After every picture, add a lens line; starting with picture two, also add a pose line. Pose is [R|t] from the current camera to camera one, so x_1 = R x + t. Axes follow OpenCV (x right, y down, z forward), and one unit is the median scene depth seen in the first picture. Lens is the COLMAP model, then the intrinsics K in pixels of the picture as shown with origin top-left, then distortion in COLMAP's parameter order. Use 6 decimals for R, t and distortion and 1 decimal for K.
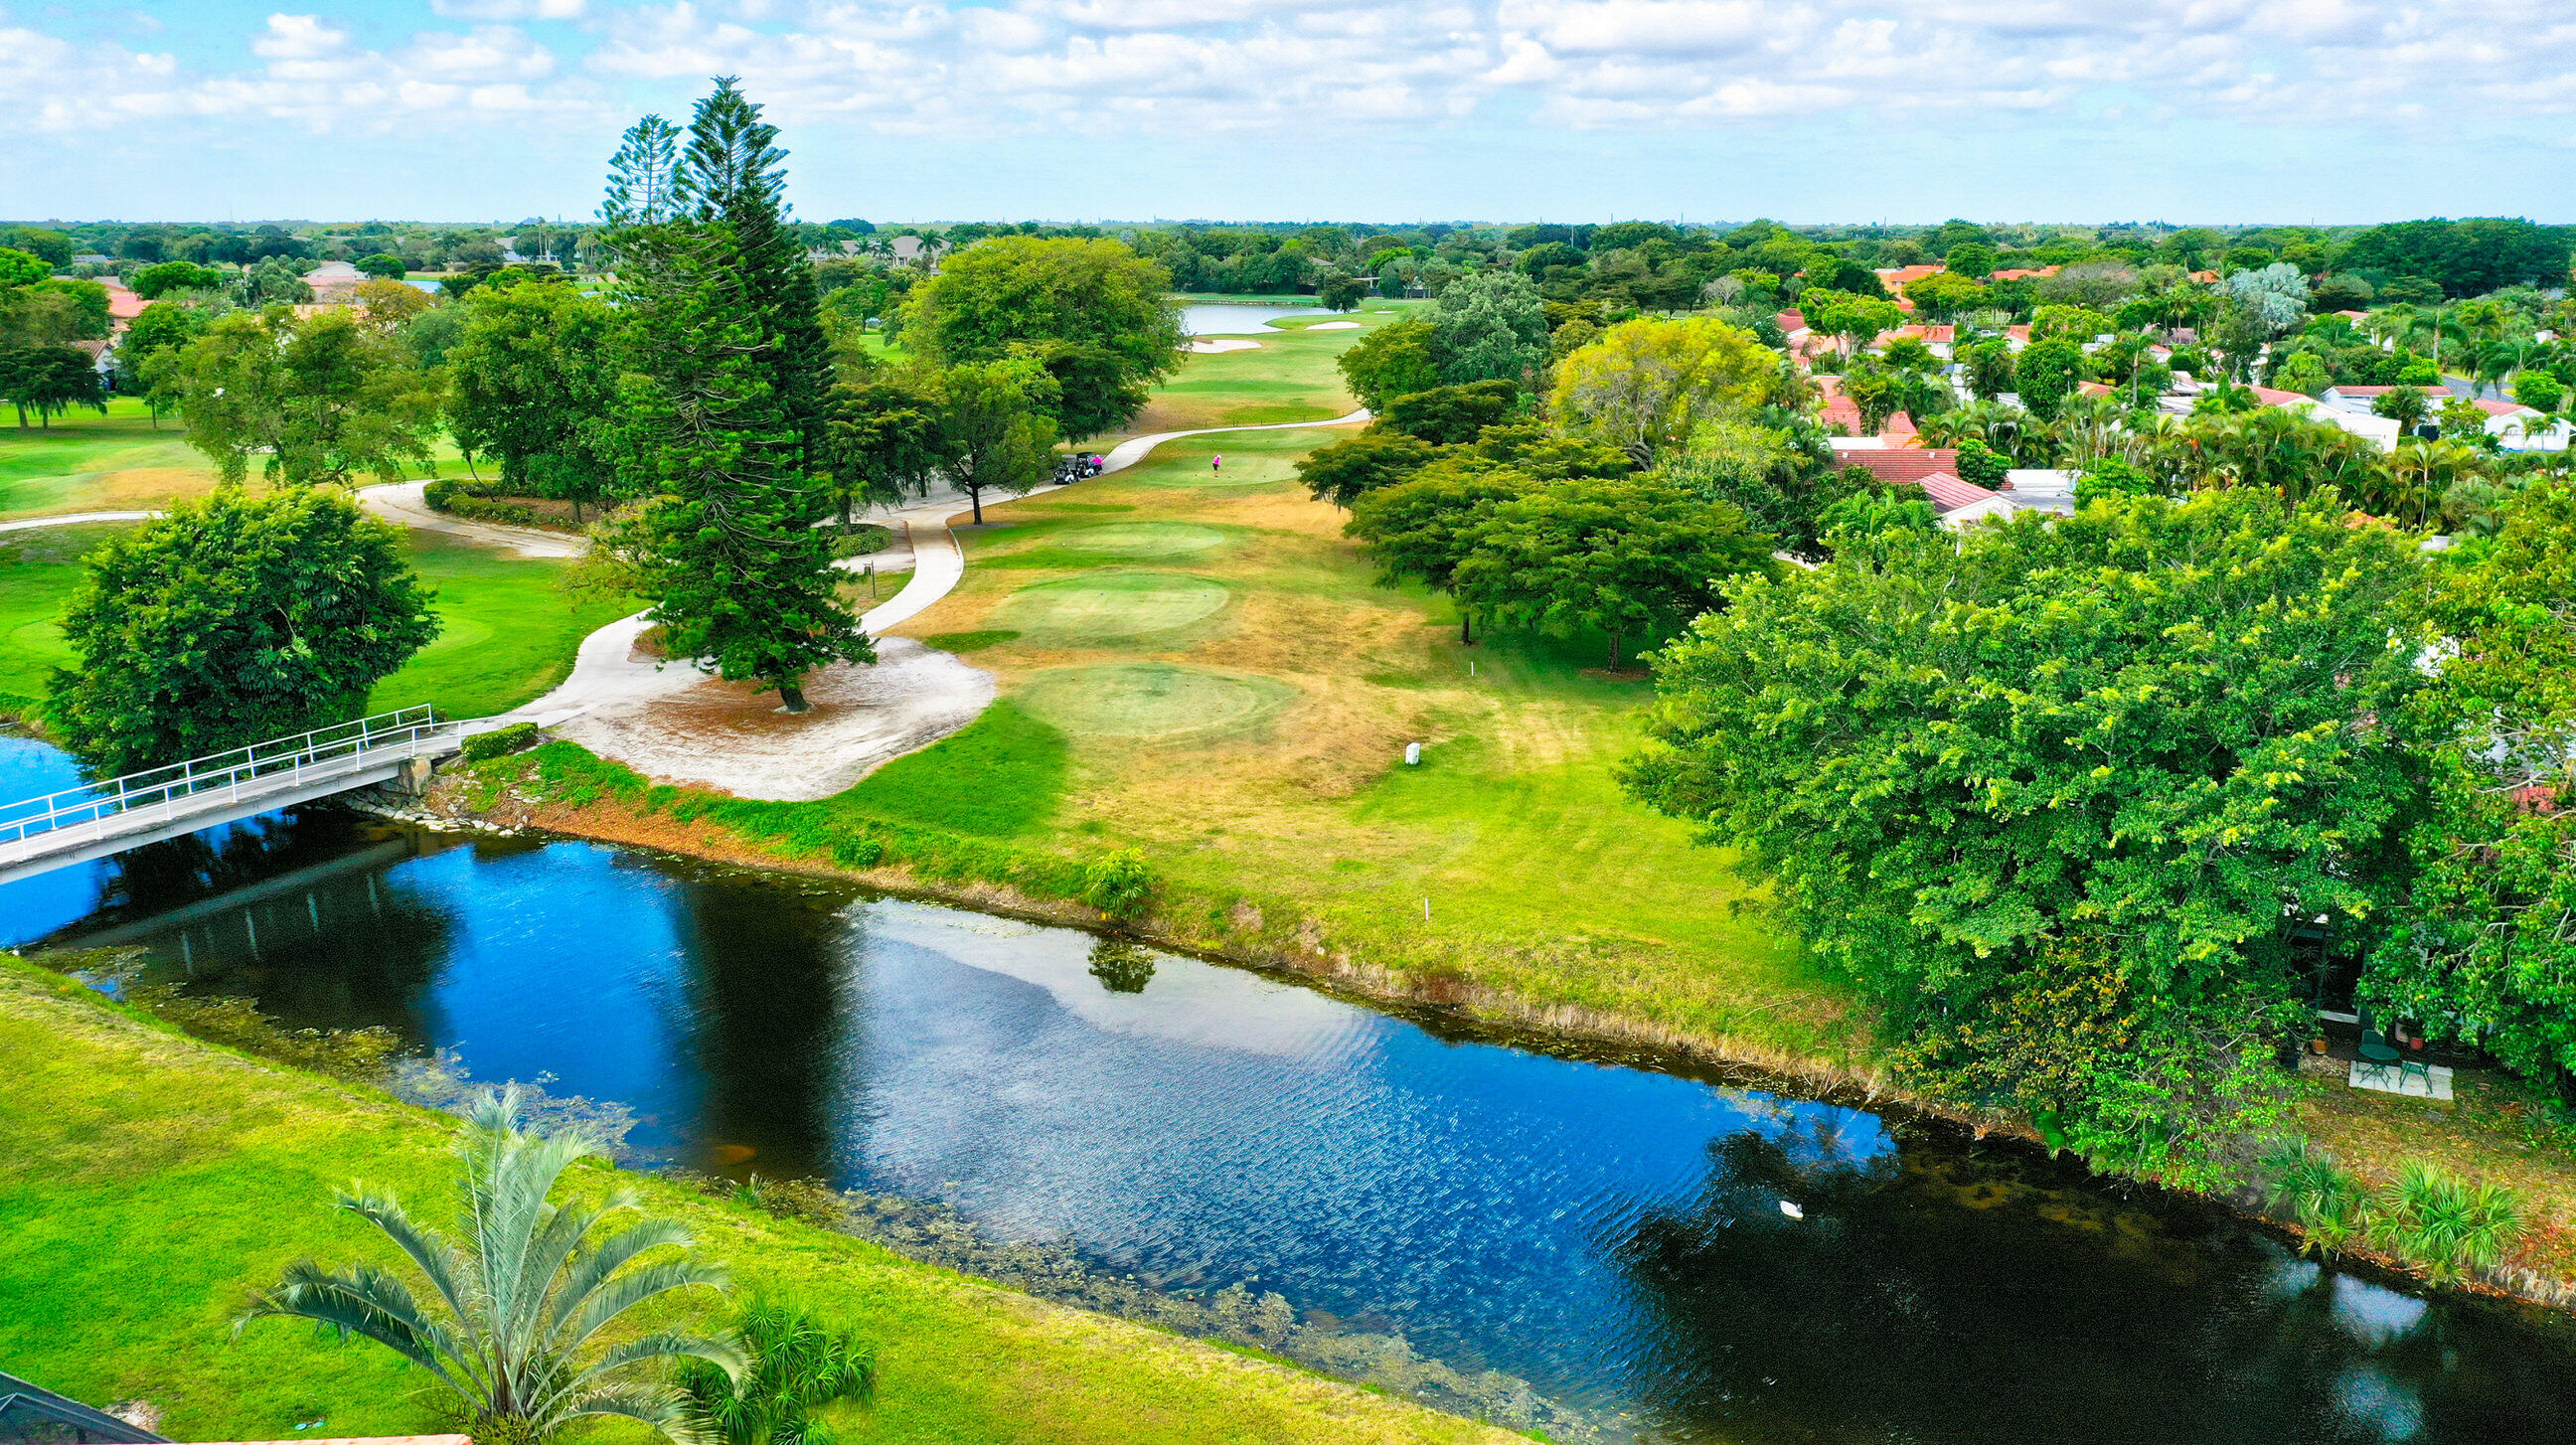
lens RADIAL K [[2026.8, 0, 1288.0], [0, 2026.8, 722.5], [0, 0, 1]] dist [0.004738, -0.001336]
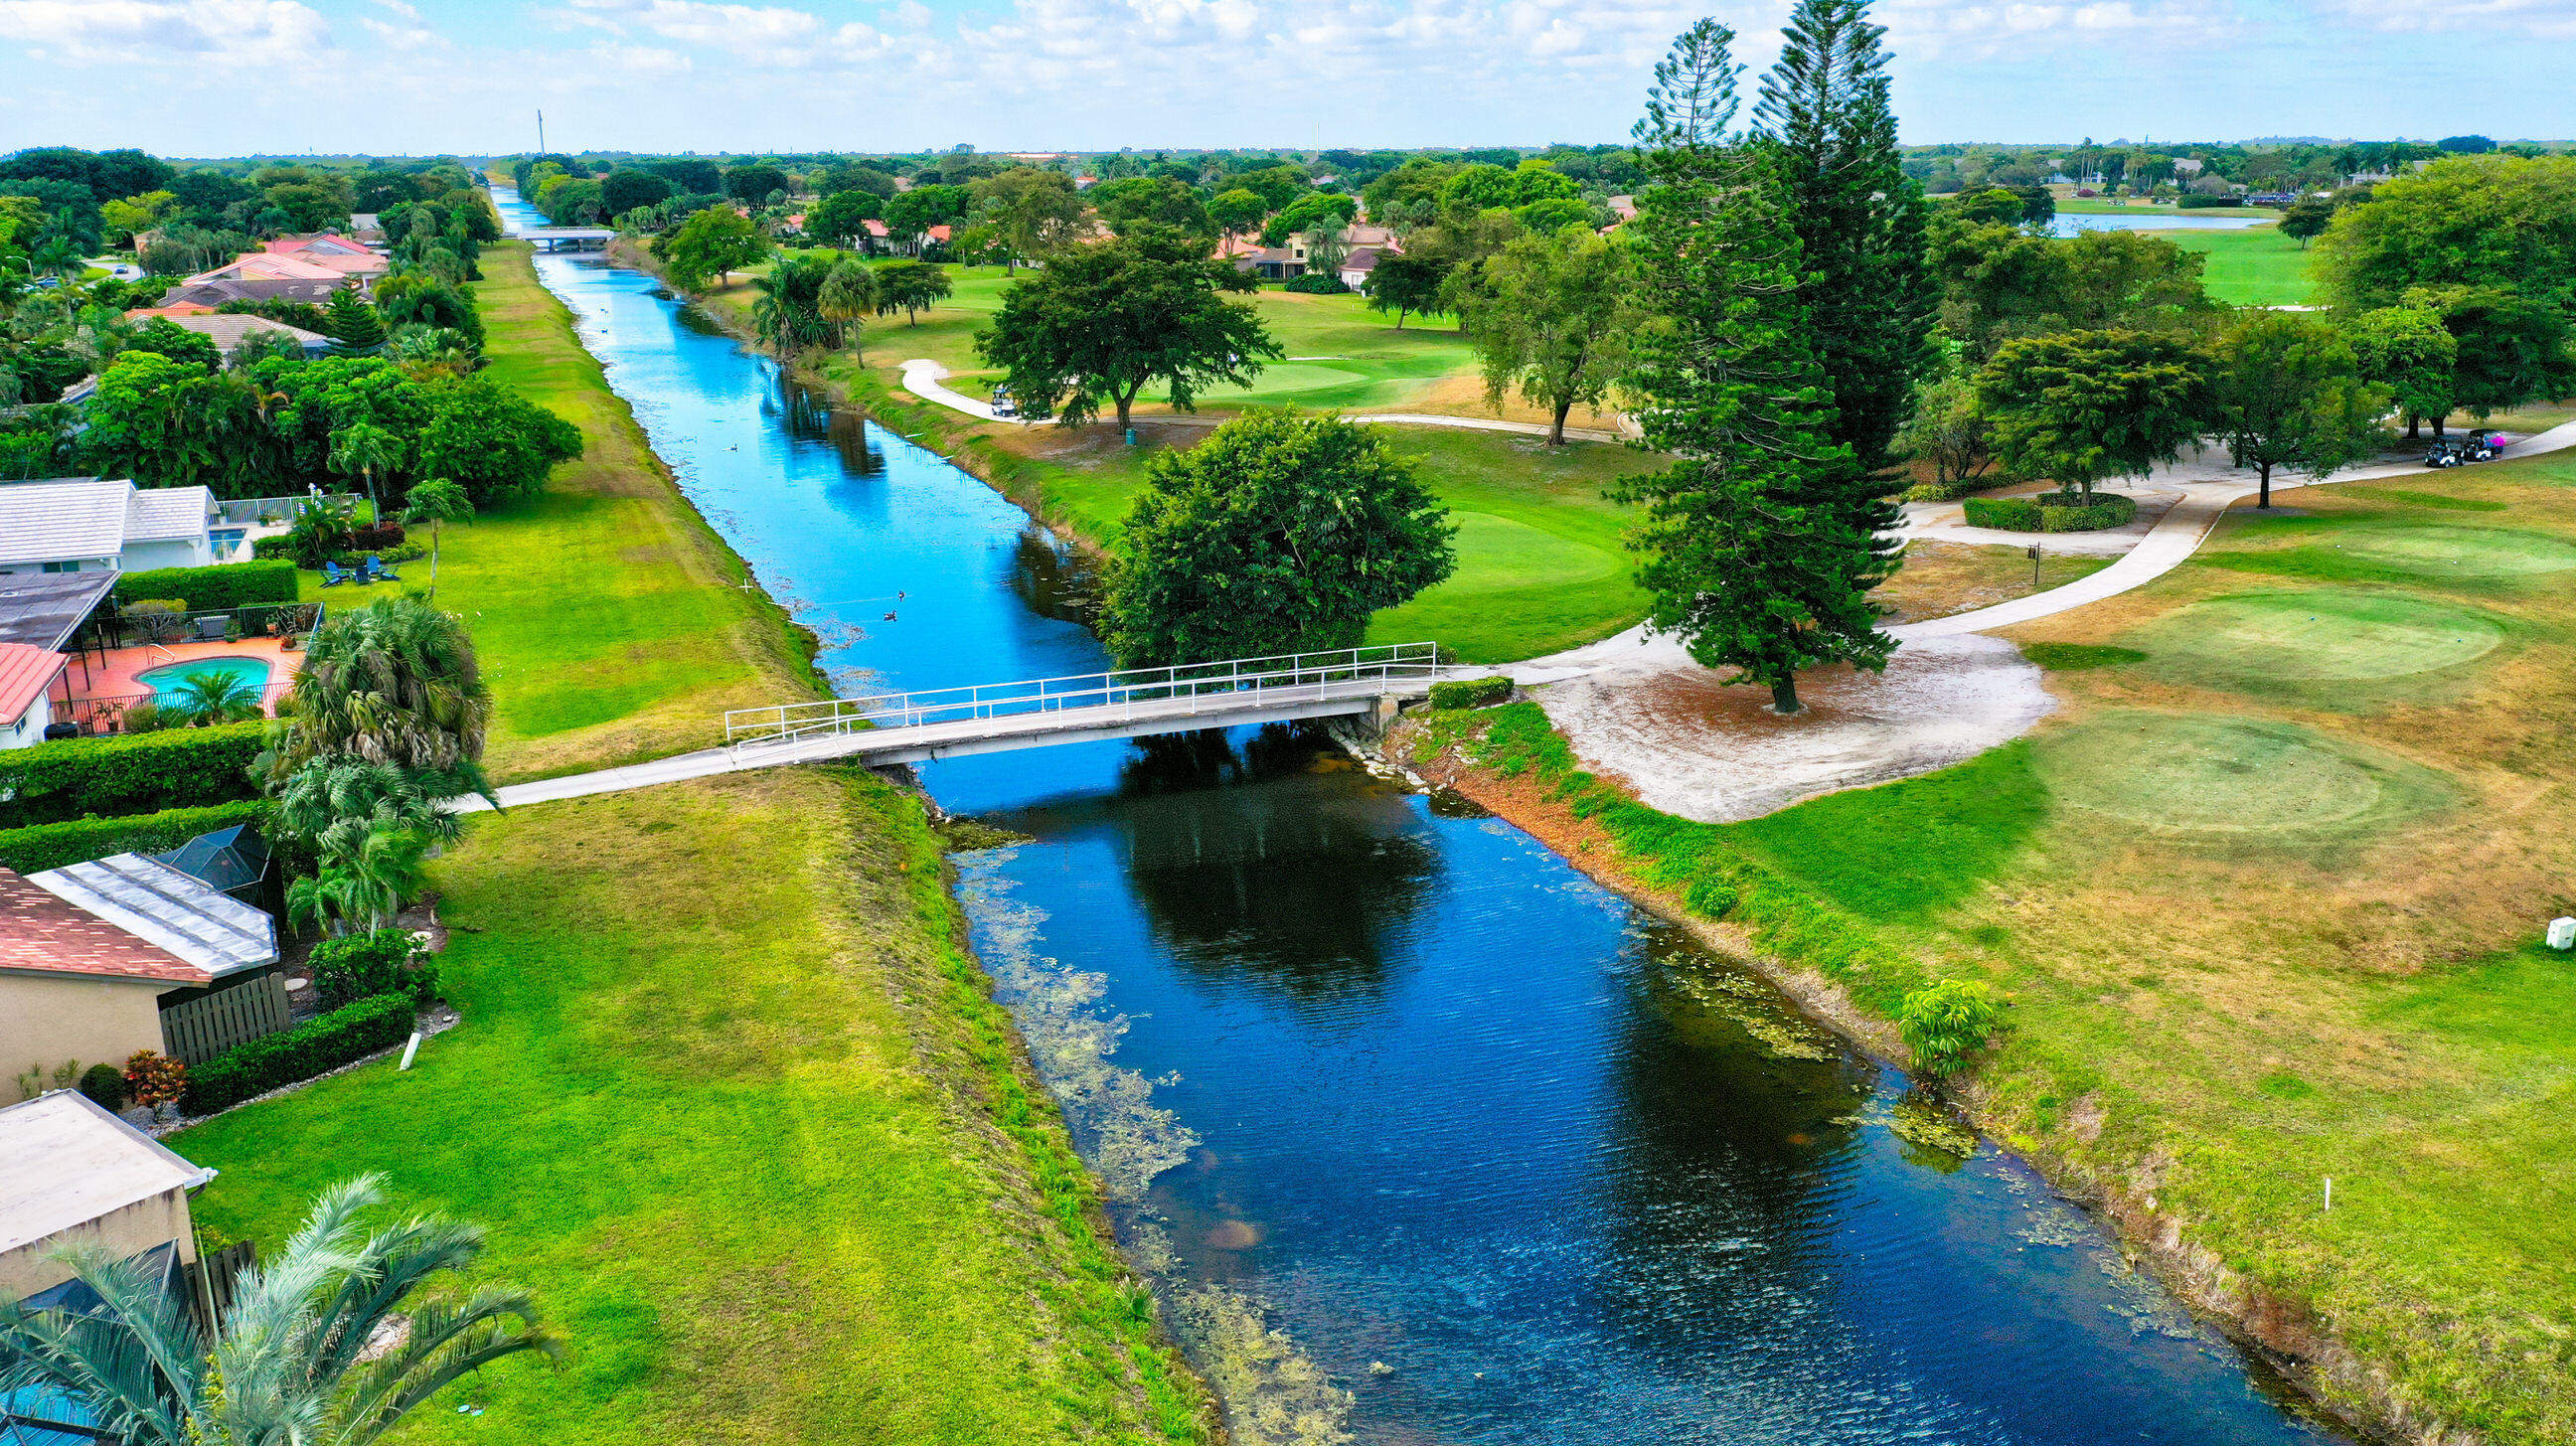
lens RADIAL K [[2026.8, 0, 1288.0], [0, 2026.8, 723.0], [0, 0, 1]] dist [0.004738, -0.001336]
pose [[0.755998, 0.172565, -0.631418, 0.151158], [-0.149222, 0.984659, 0.090441, -0.049819], [0.637338, 0.025848, 0.770151, 0.209135]]
